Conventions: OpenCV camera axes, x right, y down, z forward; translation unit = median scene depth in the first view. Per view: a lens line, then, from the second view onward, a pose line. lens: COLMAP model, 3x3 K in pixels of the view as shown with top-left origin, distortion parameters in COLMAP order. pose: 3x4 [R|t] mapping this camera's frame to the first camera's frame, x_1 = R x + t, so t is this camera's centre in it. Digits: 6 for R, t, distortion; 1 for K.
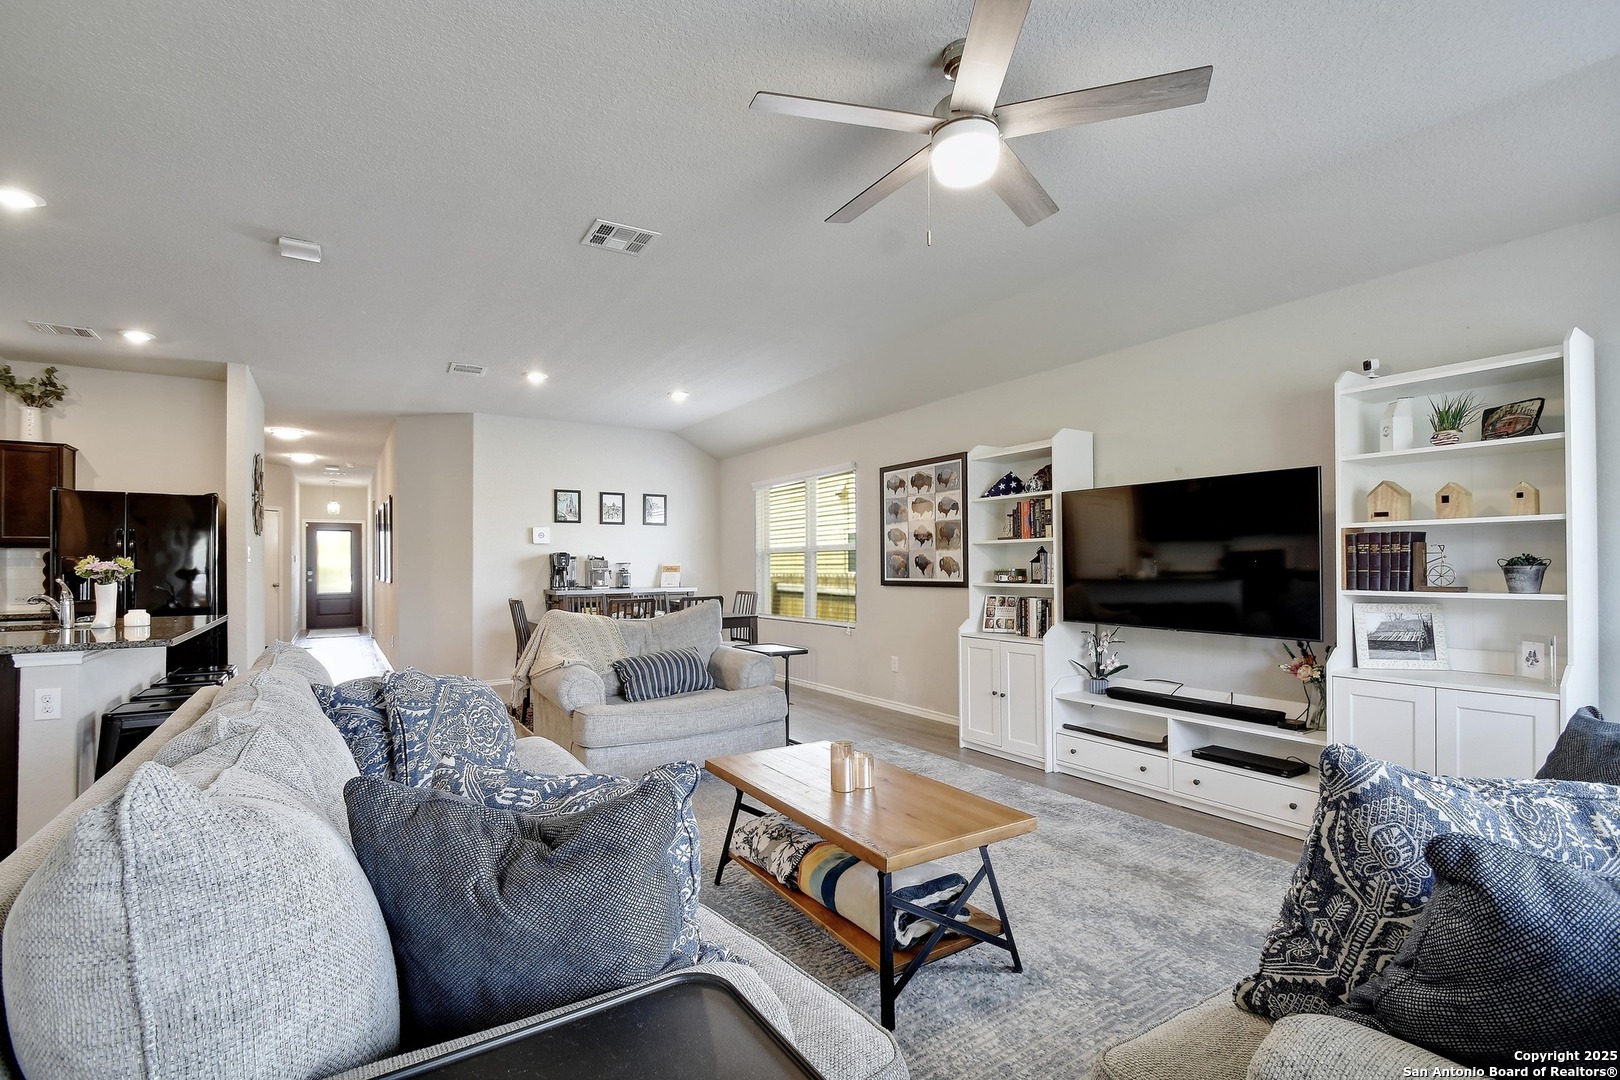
lens RADIAL K [[726.6, 0, 804.7], [0, 726.6, 555.6], [0, 0, 1]] dist [0.010536, -0.000466]
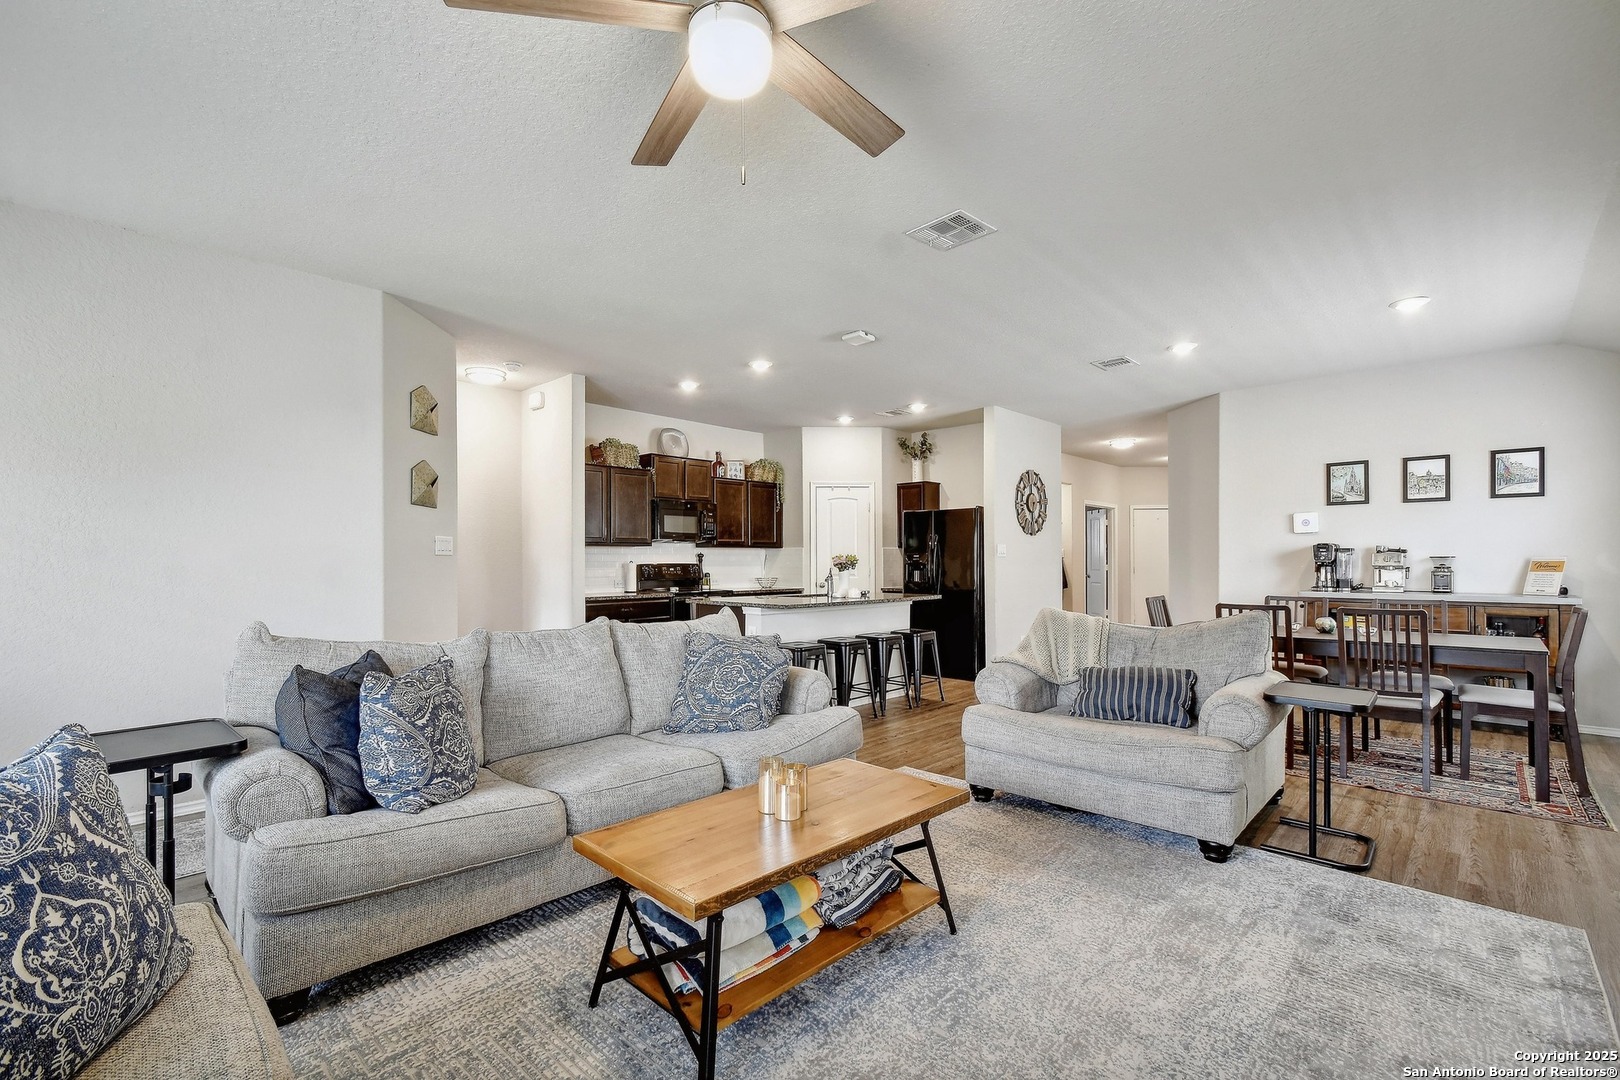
lens RADIAL K [[726.6, 0, 818.7], [0, 726.6, 547.6], [0, 0, 1]] dist [0.010536, -0.000466]
pose [[0.246413, -0.013225, -0.969075, 0.506724], [0.013054, 0.999861, -0.010326, 0.002371], [0.969077, -0.010106, 0.246552, 0.460605]]
